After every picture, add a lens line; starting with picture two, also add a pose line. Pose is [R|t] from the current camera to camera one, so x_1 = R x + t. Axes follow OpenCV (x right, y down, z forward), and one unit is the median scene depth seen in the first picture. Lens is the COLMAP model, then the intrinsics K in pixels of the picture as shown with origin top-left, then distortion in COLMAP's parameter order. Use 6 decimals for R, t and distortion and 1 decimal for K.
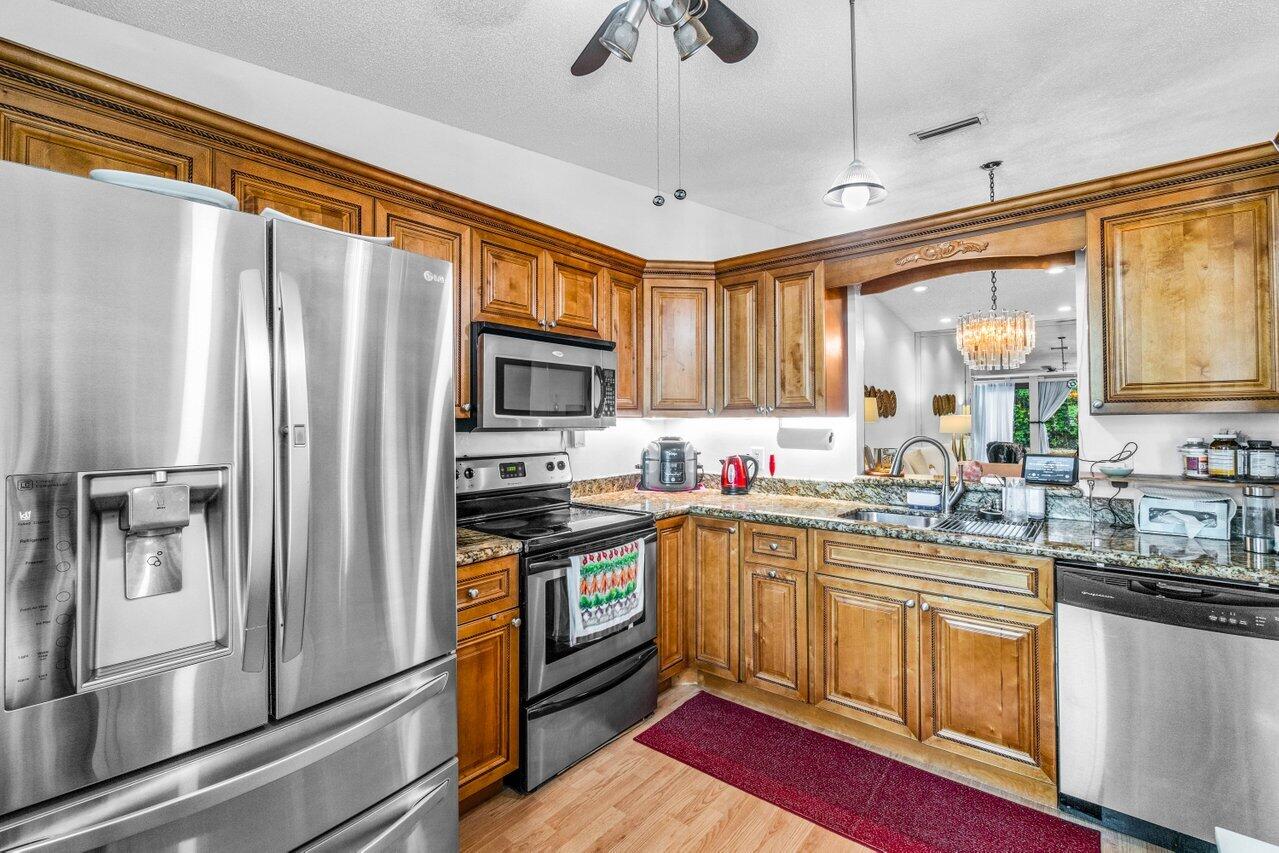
lens RADIAL K [[559.5, 0, 650.7], [0, 559.5, 410.6], [0, 0, 1]] dist [-0.005270, 0.003153]
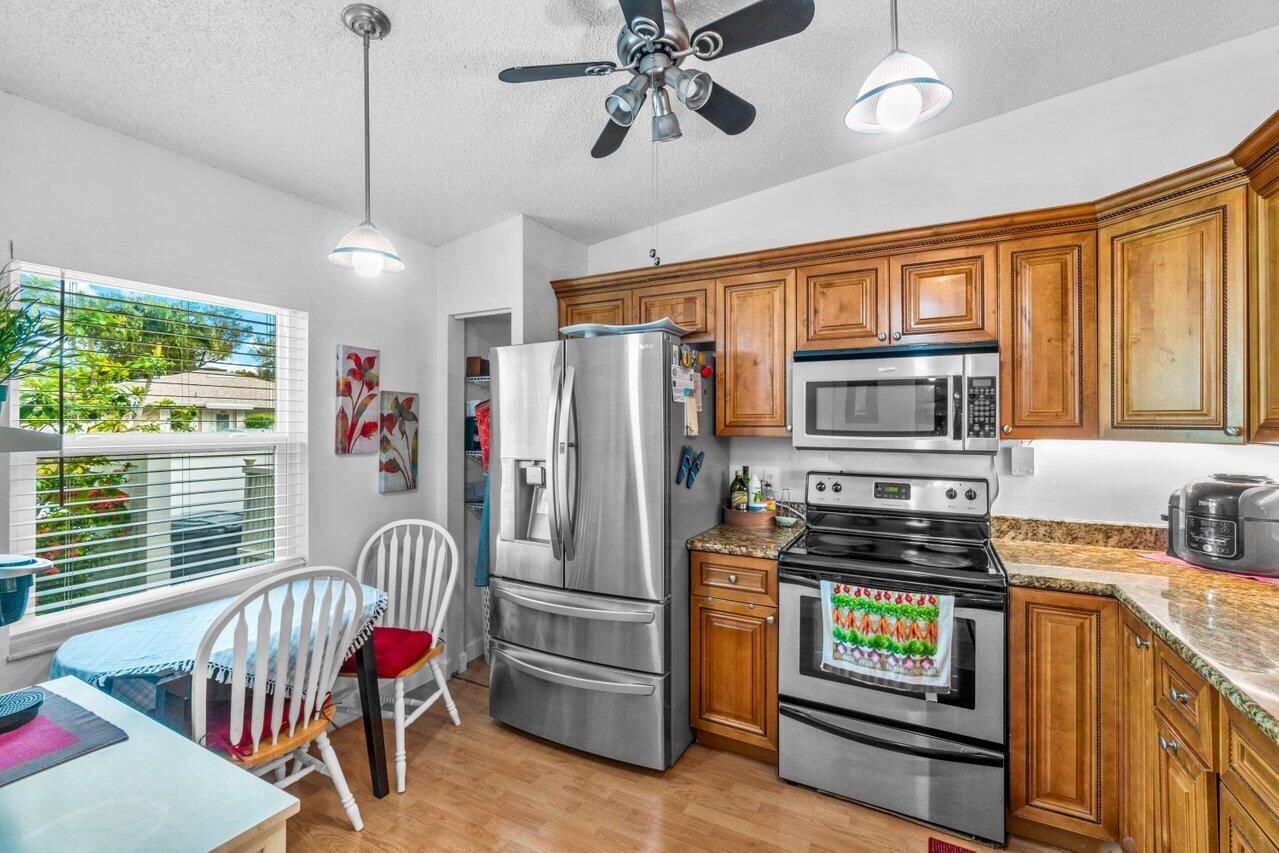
lens RADIAL K [[559.5, 0, 642.1], [0, 559.5, 419.2], [0, 0, 1]] dist [-0.005270, 0.003153]
pose [[0.201699, -0.003589, -0.979441, 0.645315], [0.014571, 0.999894, -0.000663, -0.024066], [0.979339, -0.014137, 0.201730, 0.412523]]
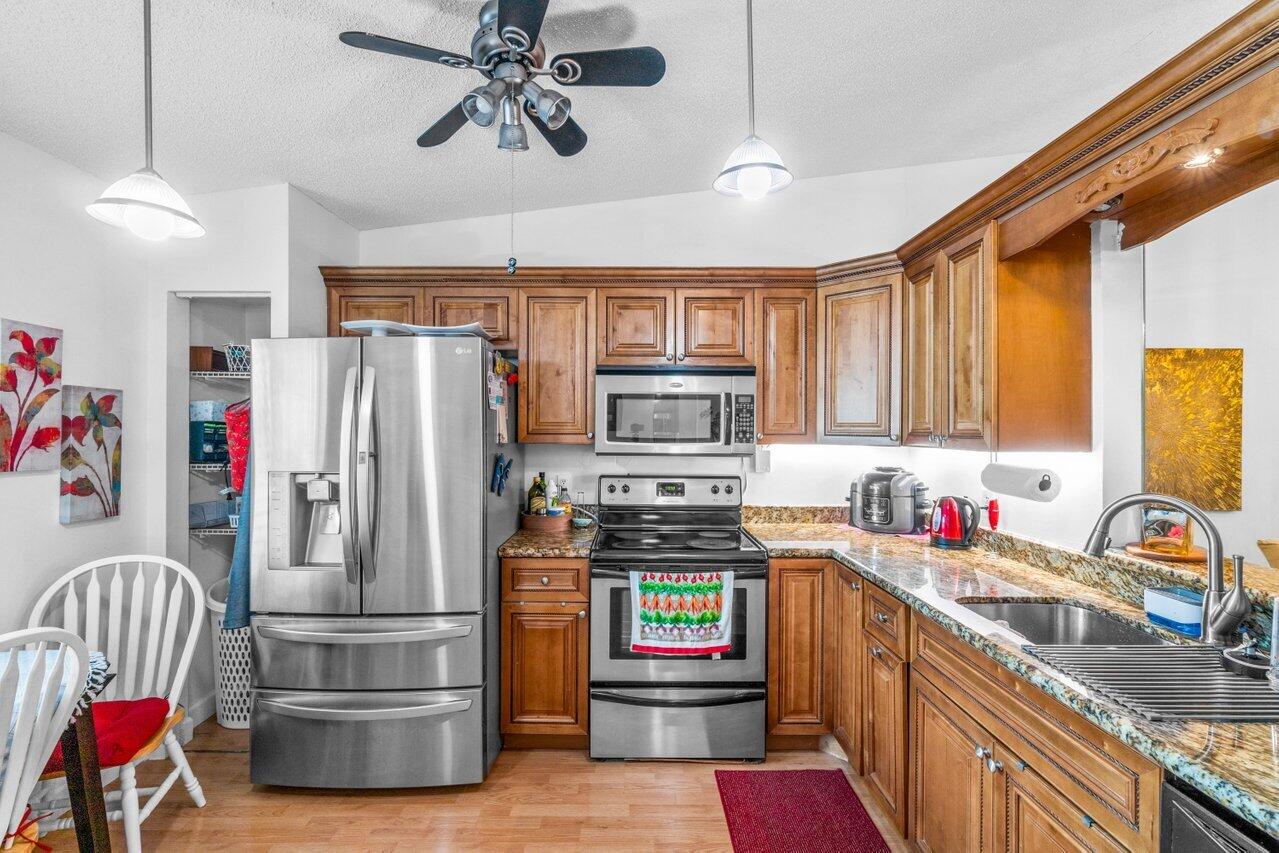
lens RADIAL K [[559.5, 0, 641.1], [0, 559.5, 429.9], [0, 0, 1]] dist [-0.005270, 0.003153]
pose [[0.636282, 0.004513, -0.771444, 0.613614], [0.006292, 0.999919, 0.011039, -0.027297], [0.771431, -0.011878, 0.636202, 0.260275]]
